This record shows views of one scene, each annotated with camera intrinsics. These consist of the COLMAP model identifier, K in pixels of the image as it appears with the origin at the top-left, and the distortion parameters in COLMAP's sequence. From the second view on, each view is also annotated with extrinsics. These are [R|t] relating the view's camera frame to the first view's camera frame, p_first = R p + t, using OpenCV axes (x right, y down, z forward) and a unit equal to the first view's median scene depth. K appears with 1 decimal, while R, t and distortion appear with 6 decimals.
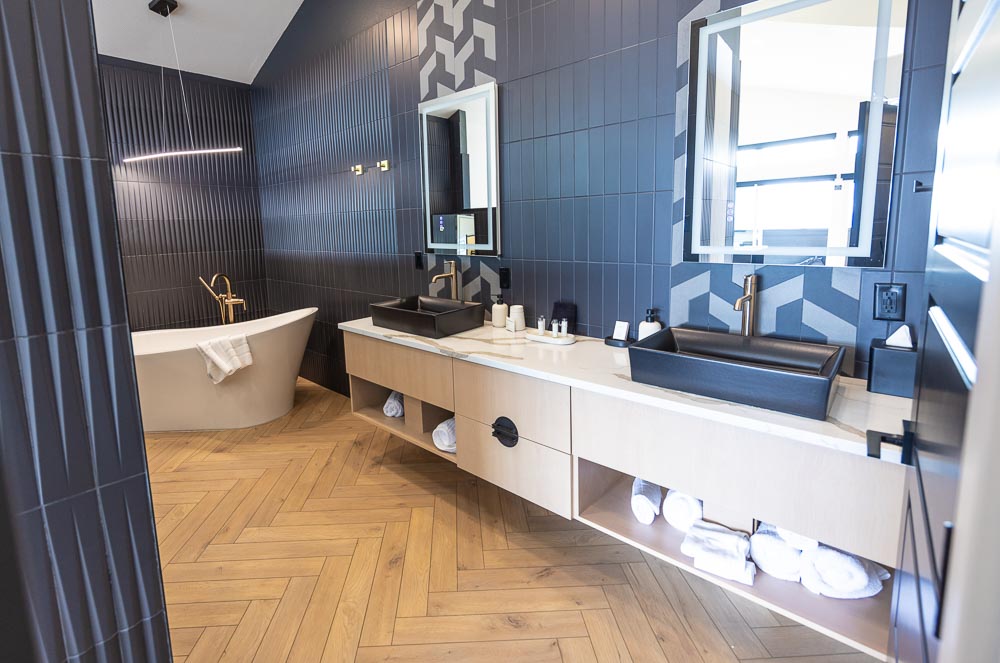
lens RADIAL K [[456.7, 0, 466.4], [0, 456.7, 287.6], [0, 0, 1]] dist [-0.001681, 0.000019]
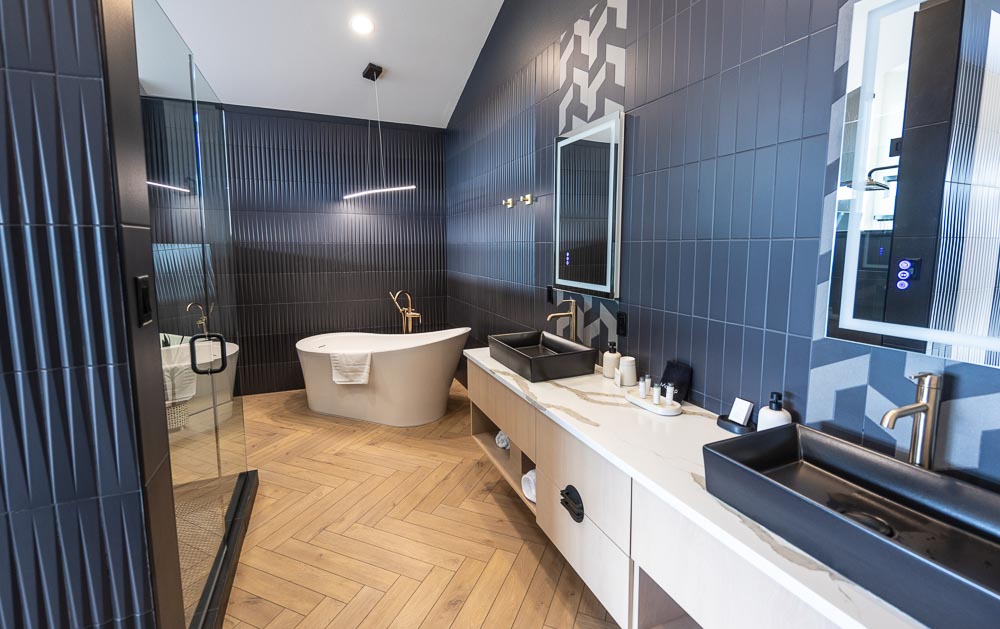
lens RADIAL K [[426.2, 0, 496.3], [0, 426.2, 295.8], [0, 0, 1]] dist [0.000669, 0.000279]
pose [[0.914926, 0.073268, -0.396915, 0.184460], [-0.079167, 0.996860, 0.001528, -0.057762], [0.395781, 0.030025, 0.917854, 0.121413]]
